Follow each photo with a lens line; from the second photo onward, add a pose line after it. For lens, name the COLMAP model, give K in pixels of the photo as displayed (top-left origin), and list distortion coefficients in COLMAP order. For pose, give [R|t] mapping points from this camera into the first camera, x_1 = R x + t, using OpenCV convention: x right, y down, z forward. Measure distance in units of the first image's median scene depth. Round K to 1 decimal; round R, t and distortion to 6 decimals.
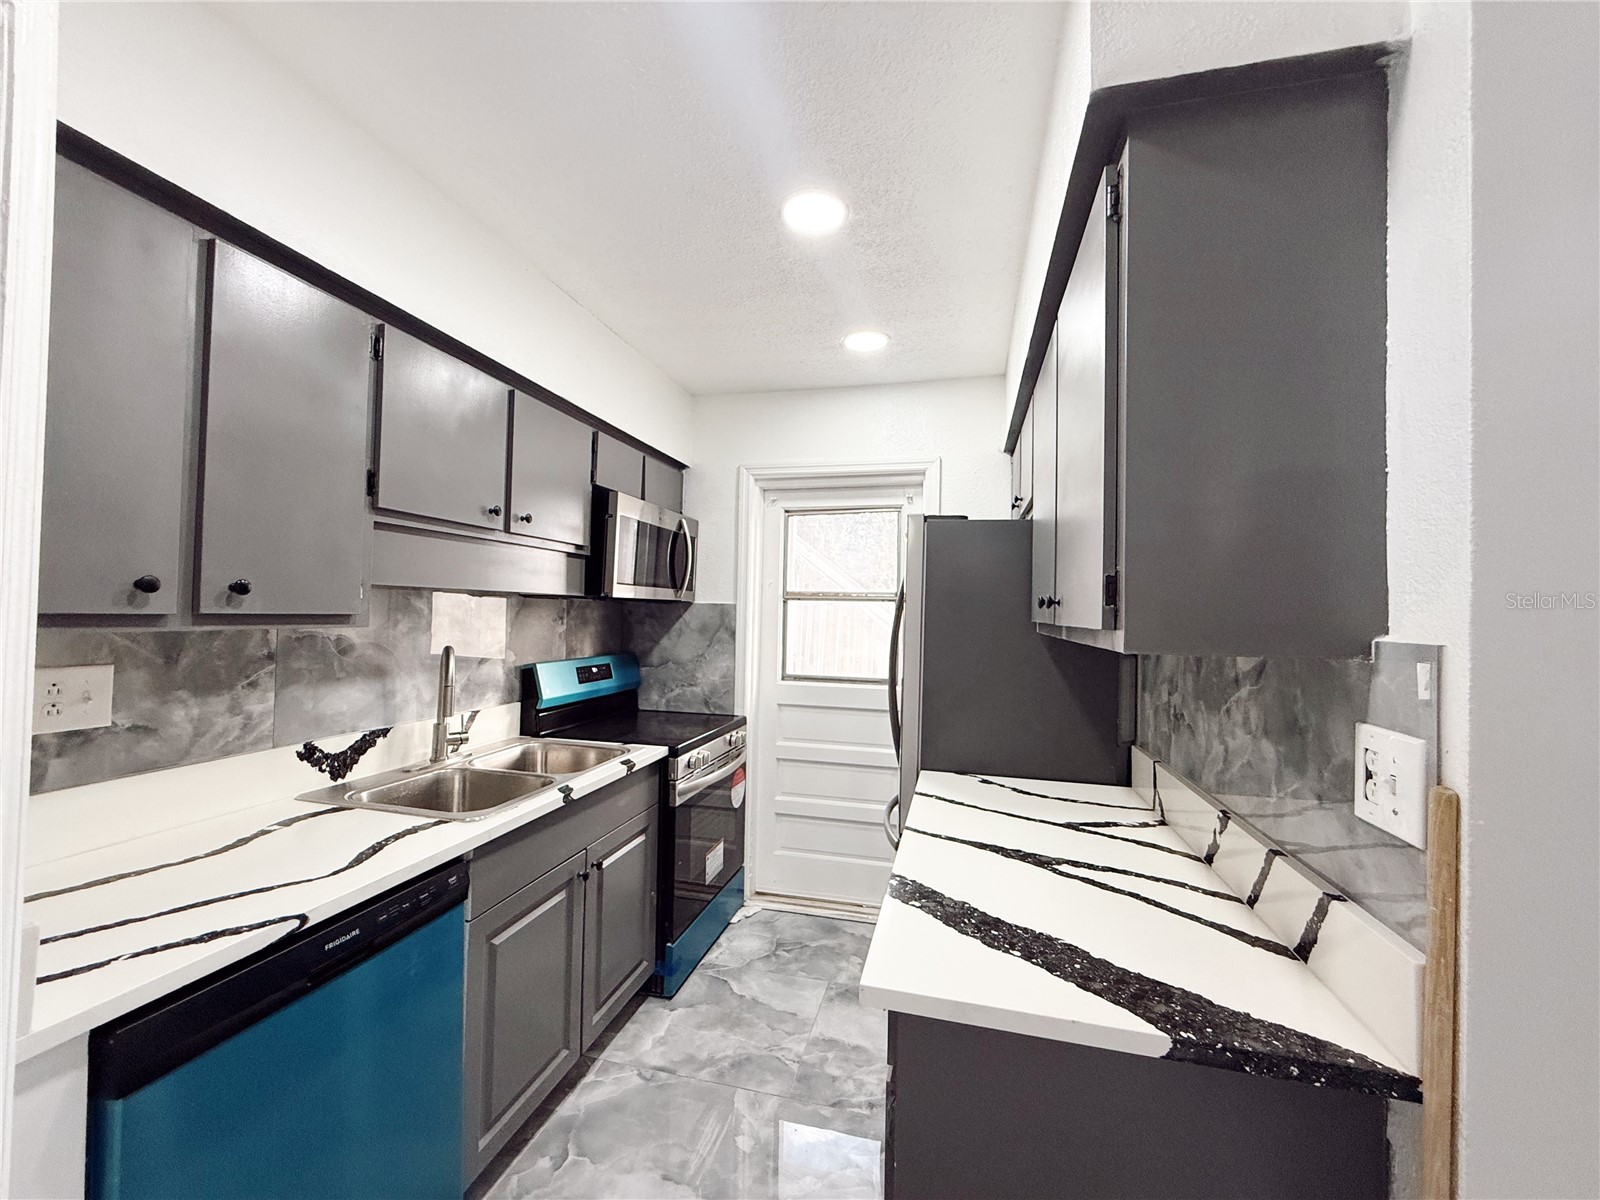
lens RADIAL K [[641.6, 0, 800.9], [0, 641.6, 600.4], [0, 0, 1]] dist [-0.000380, 0.000025]
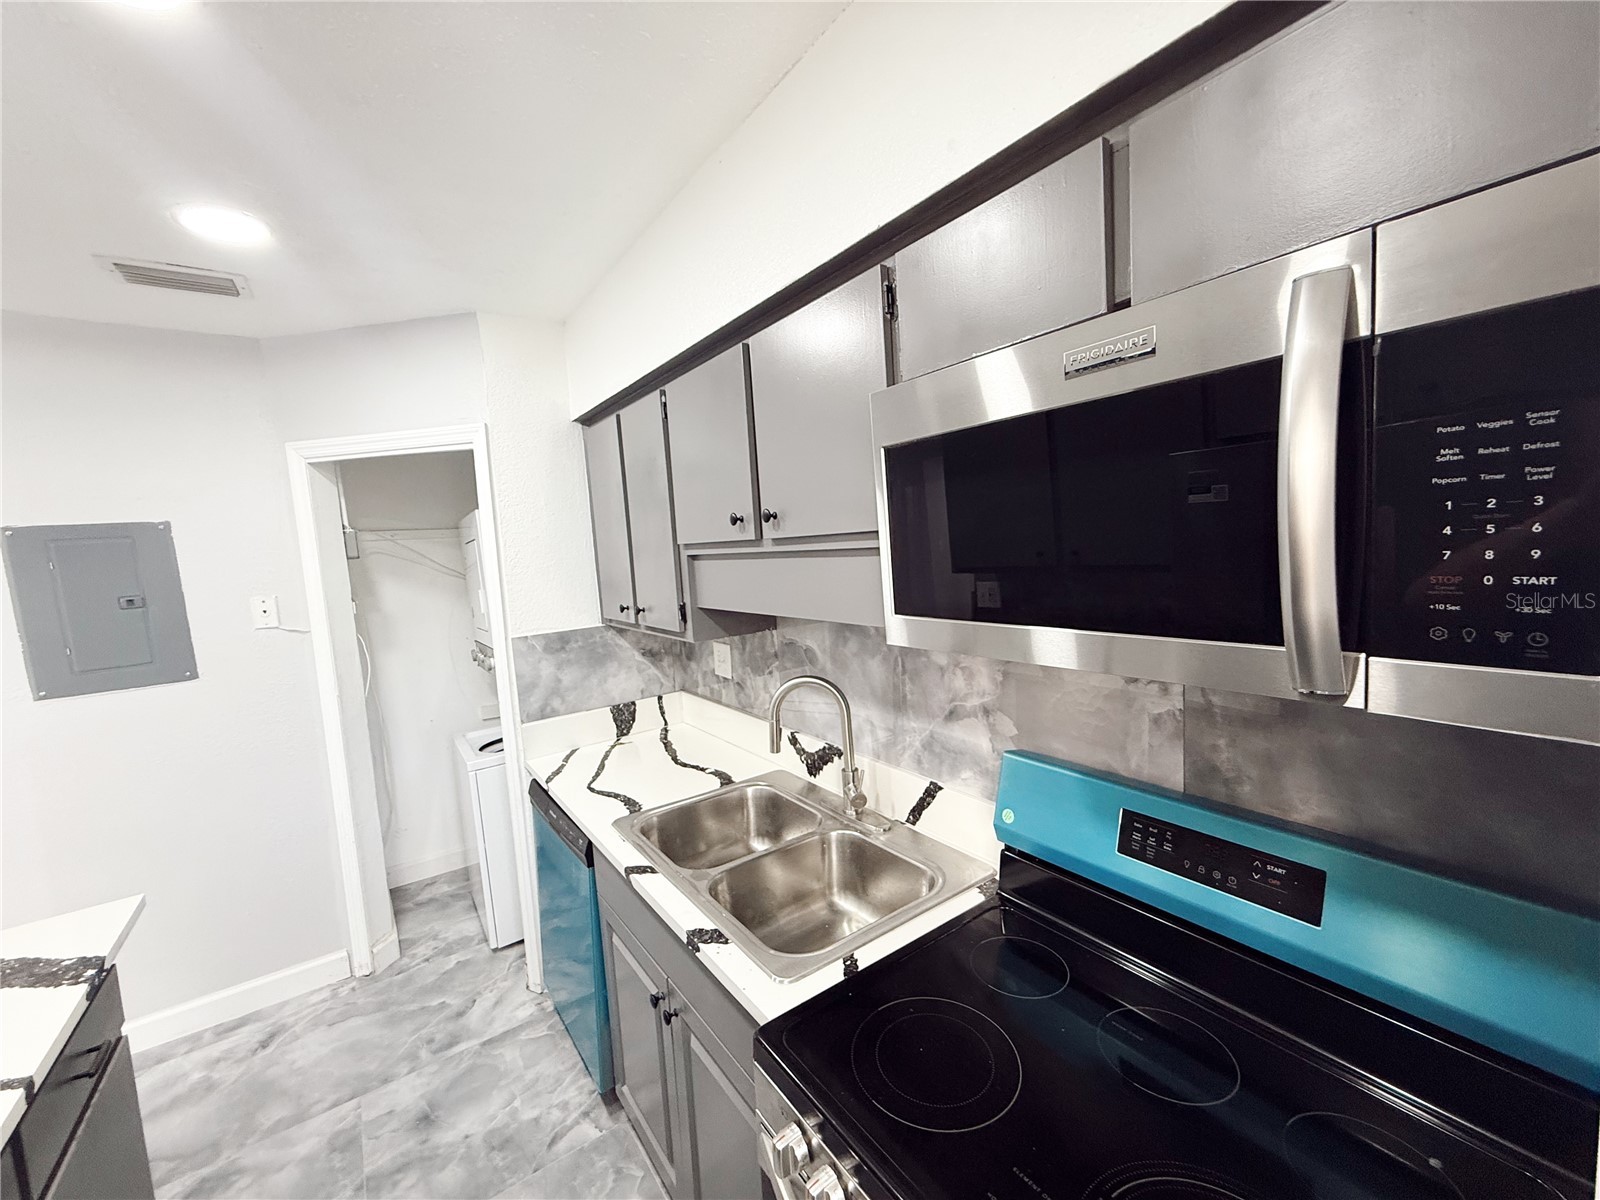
lens RADIAL K [[641.6, 0, 806.3], [0, 641.6, 601.6], [0, 0, 1]] dist [-0.000380, 0.000025]
pose [[-0.639845, 0.081863, -0.764131, 0.079797], [0.053595, 0.996643, 0.061895, -0.070929], [0.766632, -0.001351, -0.642085, 1.395925]]
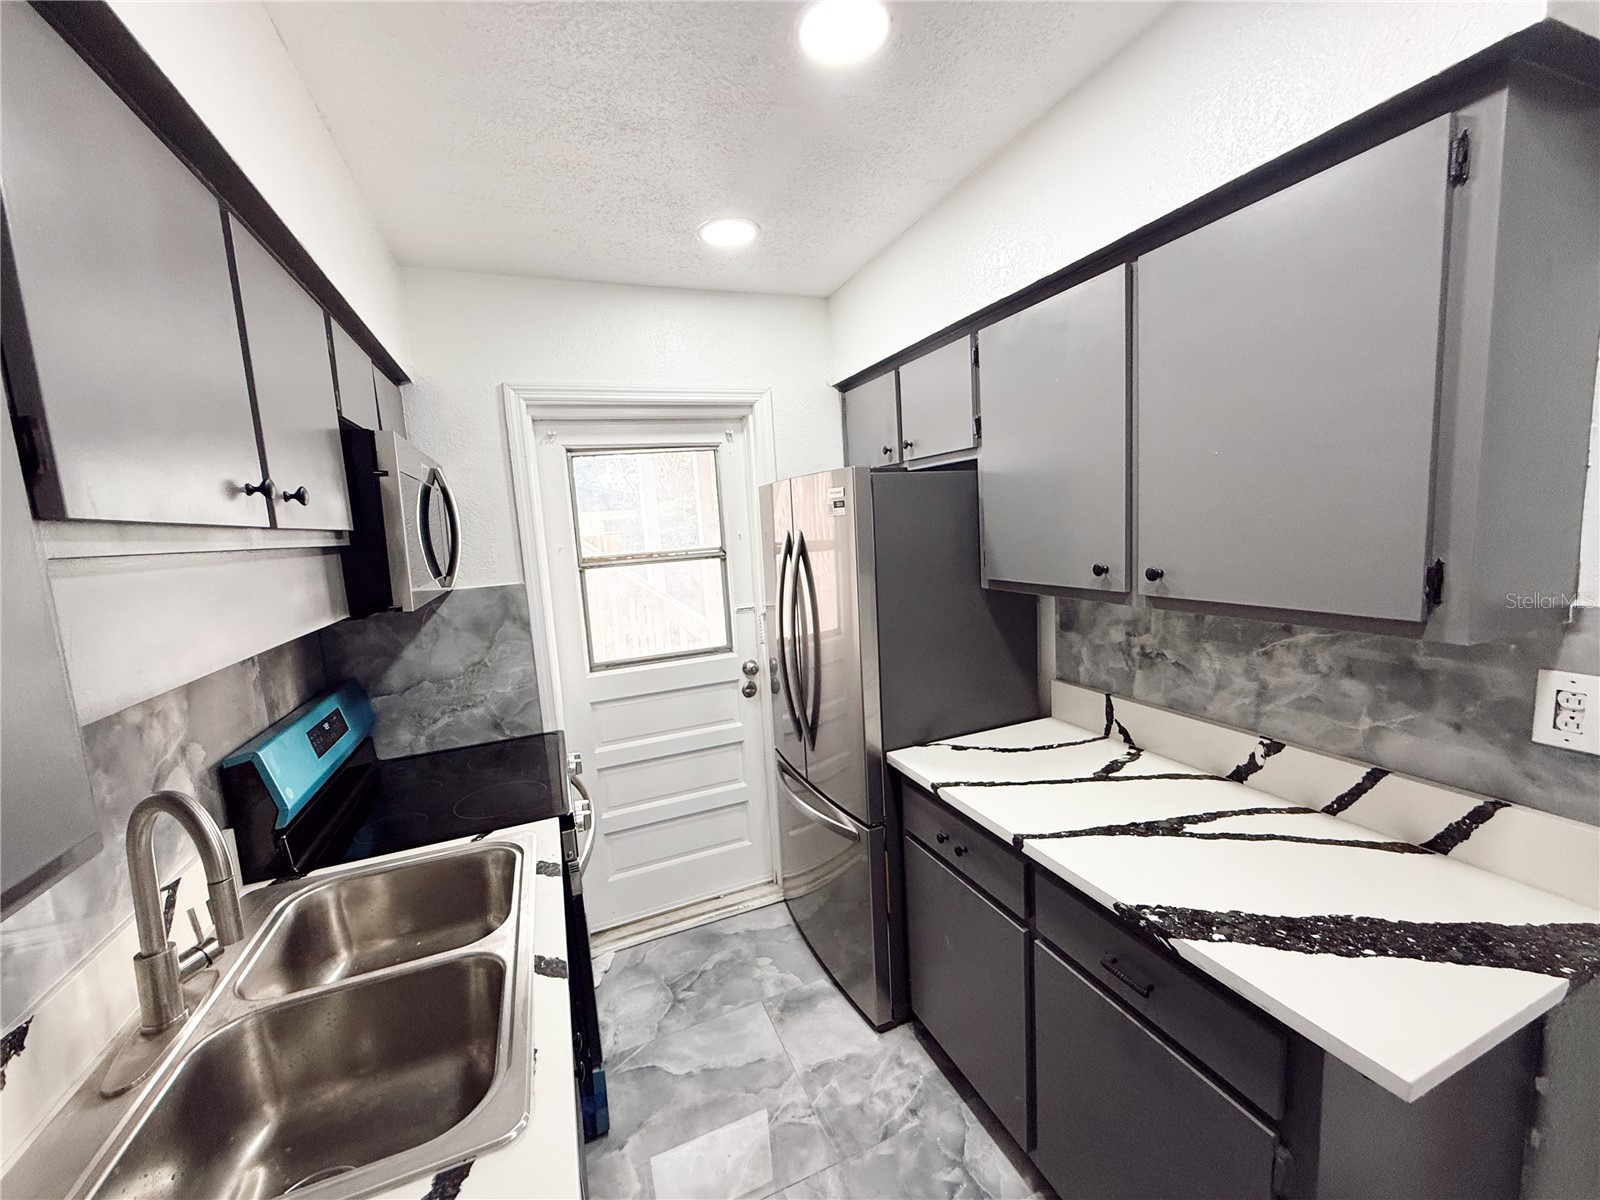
lens RADIAL K [[641.6, 0, 801.2], [0, 641.6, 600.9], [0, 0, 1]] dist [-0.000380, 0.000025]
pose [[0.801056, -0.145293, 0.580689, -0.418595], [0.068973, 0.986038, 0.151566, -0.097029], [-0.594603, -0.081361, 0.799892, 0.368635]]
